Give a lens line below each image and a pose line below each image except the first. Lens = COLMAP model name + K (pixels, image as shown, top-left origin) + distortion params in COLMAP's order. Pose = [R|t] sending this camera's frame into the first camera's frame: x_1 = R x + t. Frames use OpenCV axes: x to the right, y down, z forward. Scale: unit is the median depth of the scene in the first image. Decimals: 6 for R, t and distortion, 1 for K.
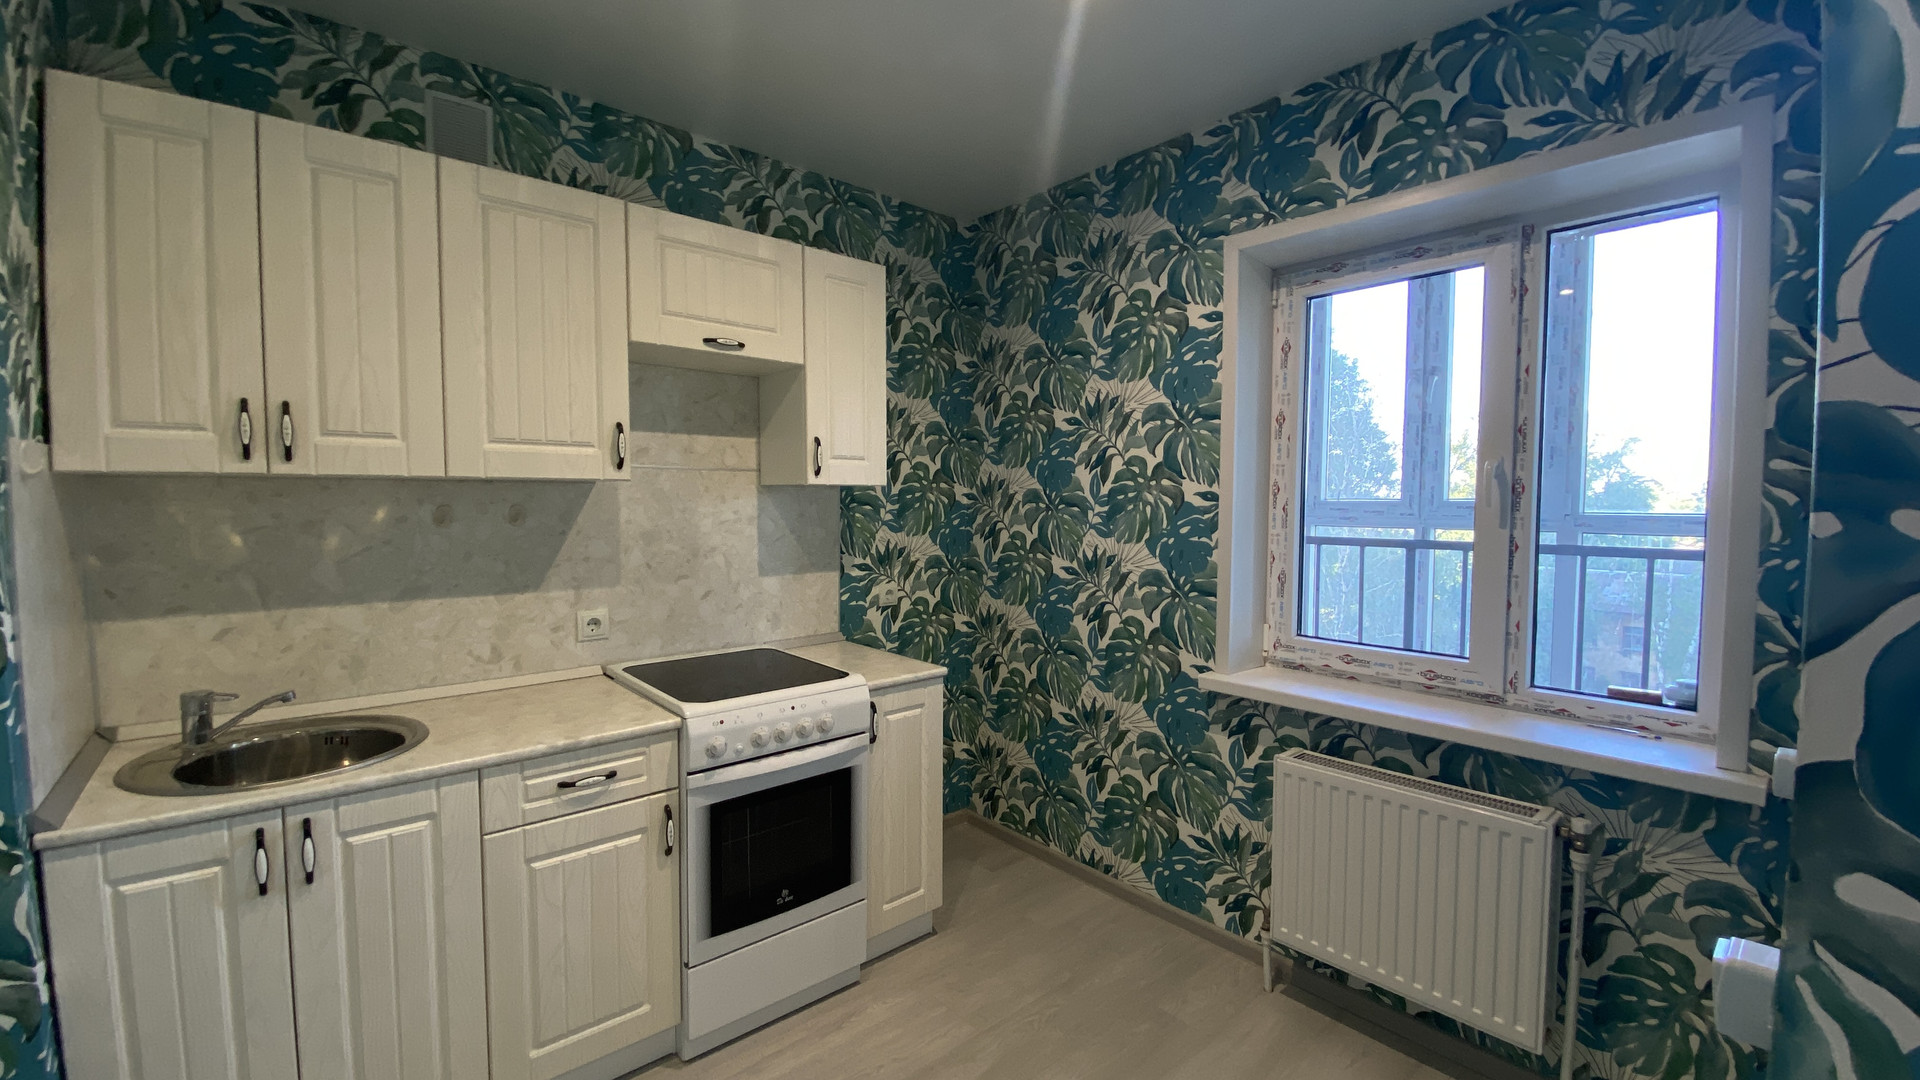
lens RADIAL K [[776.7, 0, 955.2], [0, 776.7, 540.6], [0, 0, 1]] dist [0.018940, -0.018960]
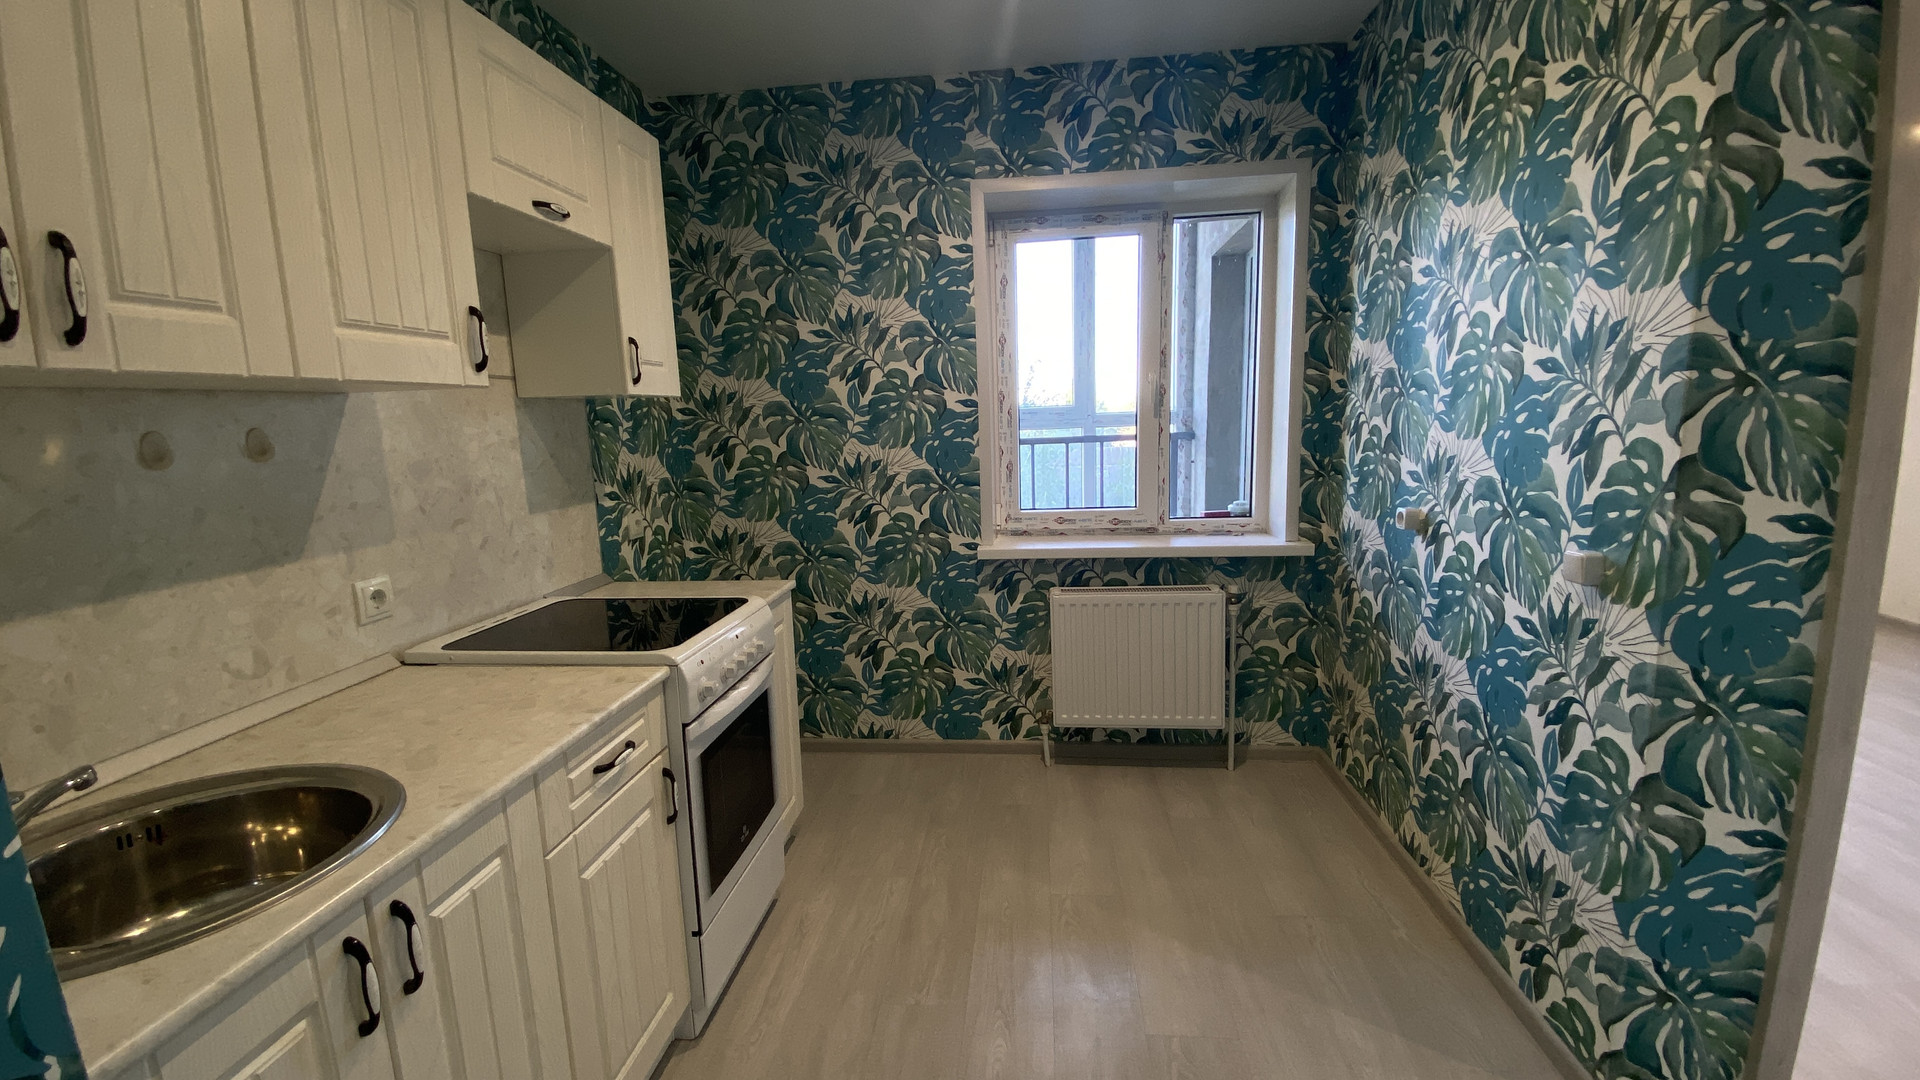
lens RADIAL K [[755.0, 0, 964.5], [0, 755.0, 551.3], [0, 0, 1]] dist [0.031382, -0.036324]
pose [[0.724831, -0.146289, 0.673216, -0.526981], [0.074477, 0.988107, 0.134526, 0.013073], [-0.684890, -0.047369, 0.727106, 0.142693]]
